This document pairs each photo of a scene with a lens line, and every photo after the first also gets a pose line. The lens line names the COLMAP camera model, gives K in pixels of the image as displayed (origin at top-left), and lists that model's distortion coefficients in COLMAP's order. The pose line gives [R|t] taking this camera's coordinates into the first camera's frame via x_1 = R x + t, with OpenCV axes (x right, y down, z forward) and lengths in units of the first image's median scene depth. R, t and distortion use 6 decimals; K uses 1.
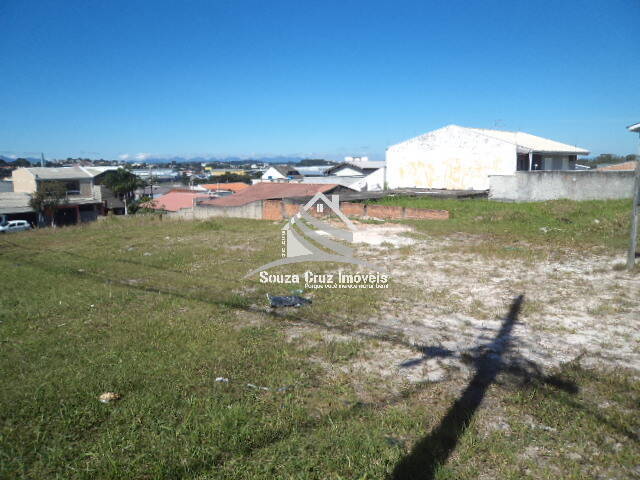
lens RADIAL K [[458.9, 0, 322.7], [0, 458.9, 239.4], [0, 0, 1]] dist [-0.078794, 0.087127]
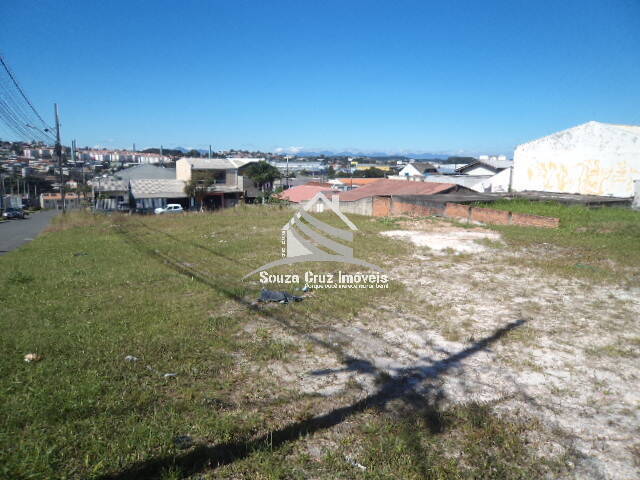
lens RADIAL K [[458.9, 0, 322.3], [0, 458.9, 238.4], [0, 0, 1]] dist [-0.078794, 0.087127]
pose [[0.951046, 0.073588, -0.300161, 0.052231], [-0.071480, 0.997279, 0.018015, -0.003479], [0.300670, 0.004323, 0.953719, 0.008623]]
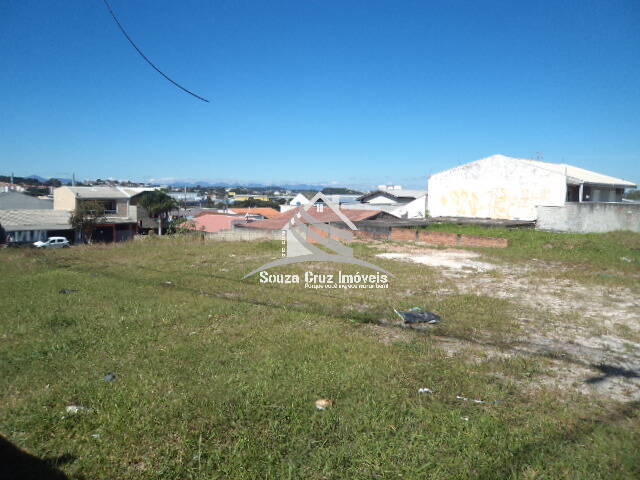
lens RADIAL K [[458.9, 0, 322.5], [0, 458.9, 237.8], [0, 0, 1]] dist [-0.078794, 0.087127]
pose [[0.998488, 0.032572, -0.044291, -0.039946], [-0.035352, 0.997356, -0.063494, 0.005757], [0.042105, 0.064963, 0.996999, 0.002322]]
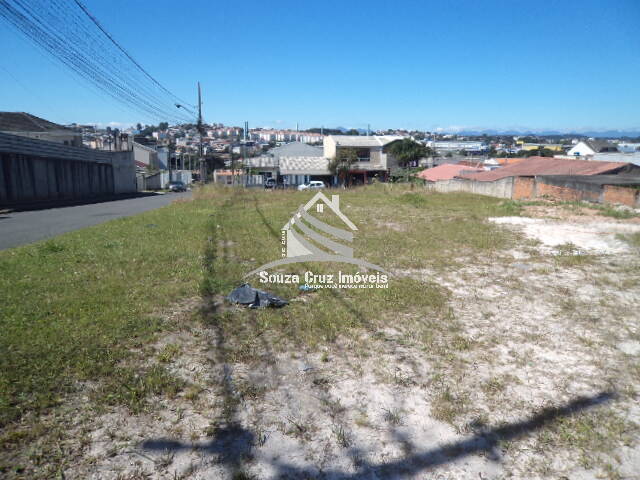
lens RADIAL K [[458.9, 0, 323.2], [0, 458.9, 236.0], [0, 0, 1]] dist [-0.078794, 0.087127]
pose [[0.796959, 0.138498, -0.587941, 0.073719], [-0.108373, 0.990349, 0.086390, -0.007302], [0.594232, -0.005133, 0.804277, 0.075575]]
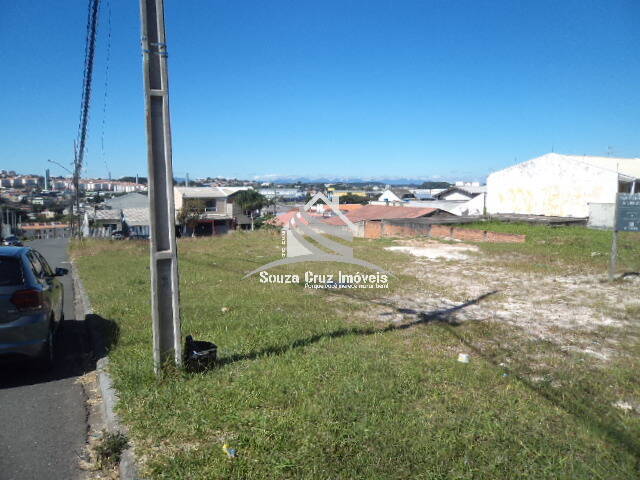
lens RADIAL K [[458.9, 0, 322.2], [0, 458.9, 240.0], [0, 0, 1]] dist [-0.078794, 0.087127]
pose [[0.965528, 0.041205, -0.257017, 0.043681], [-0.052804, 0.997867, -0.038390, 0.007926], [0.254887, 0.050638, 0.965644, -0.083995]]
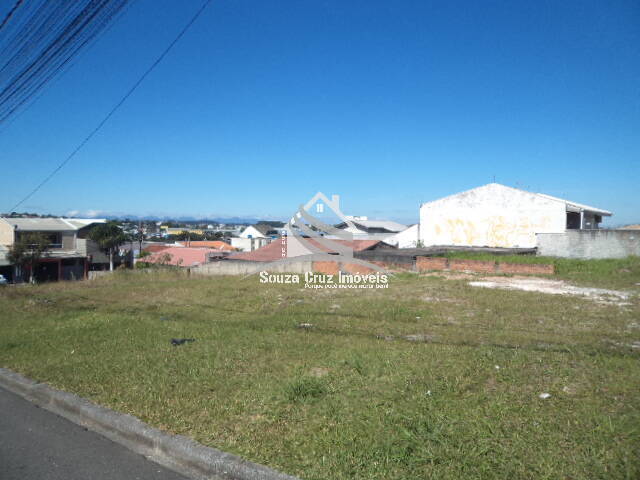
lens RADIAL K [[458.9, 0, 323.4], [0, 458.9, 235.3], [0, 0, 1]] dist [-0.078794, 0.087127]
pose [[0.994919, 0.020515, 0.098571, -0.151903], [-0.006211, 0.989663, -0.143278, 0.007327], [-0.100491, 0.141938, 0.984762, 0.049226]]
